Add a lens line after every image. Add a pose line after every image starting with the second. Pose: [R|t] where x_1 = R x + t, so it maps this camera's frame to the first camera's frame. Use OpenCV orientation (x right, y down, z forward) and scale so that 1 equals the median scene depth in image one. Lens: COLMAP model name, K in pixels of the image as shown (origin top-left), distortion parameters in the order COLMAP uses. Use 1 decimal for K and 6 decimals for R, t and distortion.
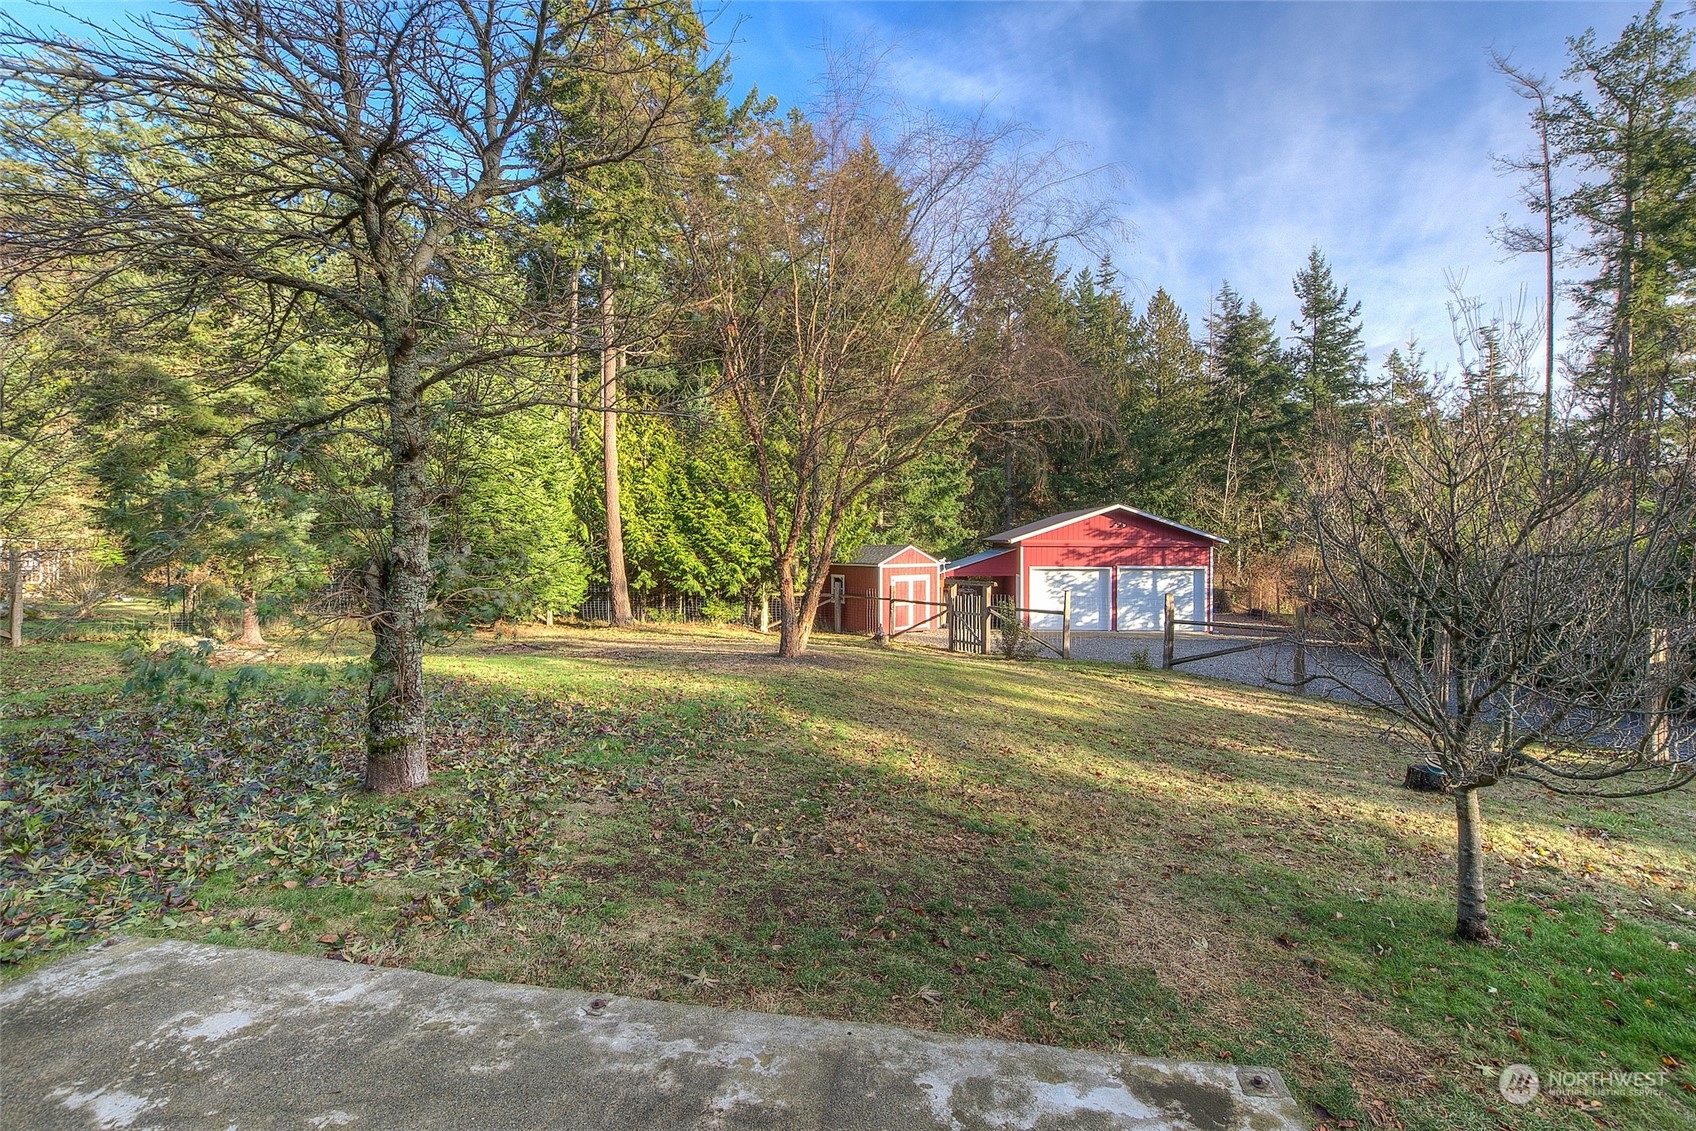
lens RADIAL K [[760.6, 0, 848.0], [0, 760.6, 546.1], [0, 0, 1]] dist [-0.033153, 0.011319]
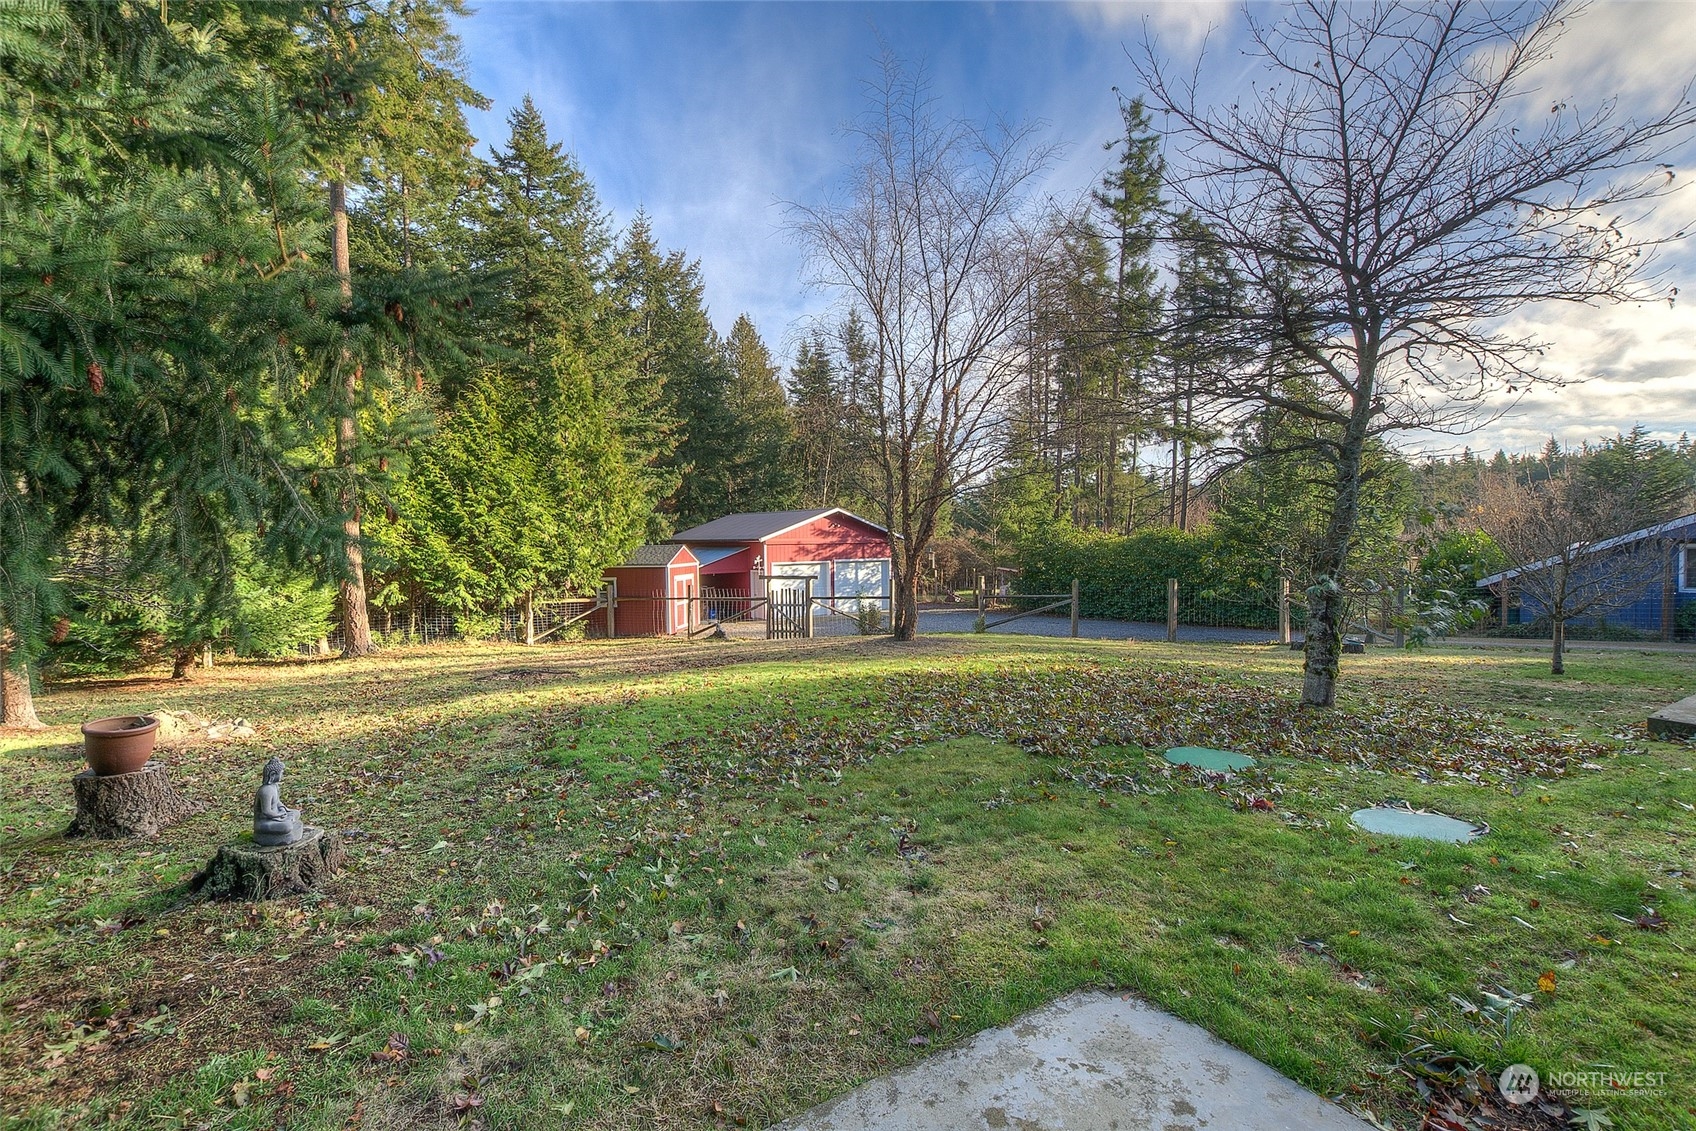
lens RADIAL K [[760.6, 0, 848.0], [0, 760.6, 546.1], [0, 0, 1]] dist [-0.033153, 0.011319]
pose [[0.734863, -0.015393, 0.678041, -0.440475], [0.010177, 0.999880, 0.011669, -0.009537], [-0.678139, -0.001674, 0.734931, 0.104026]]
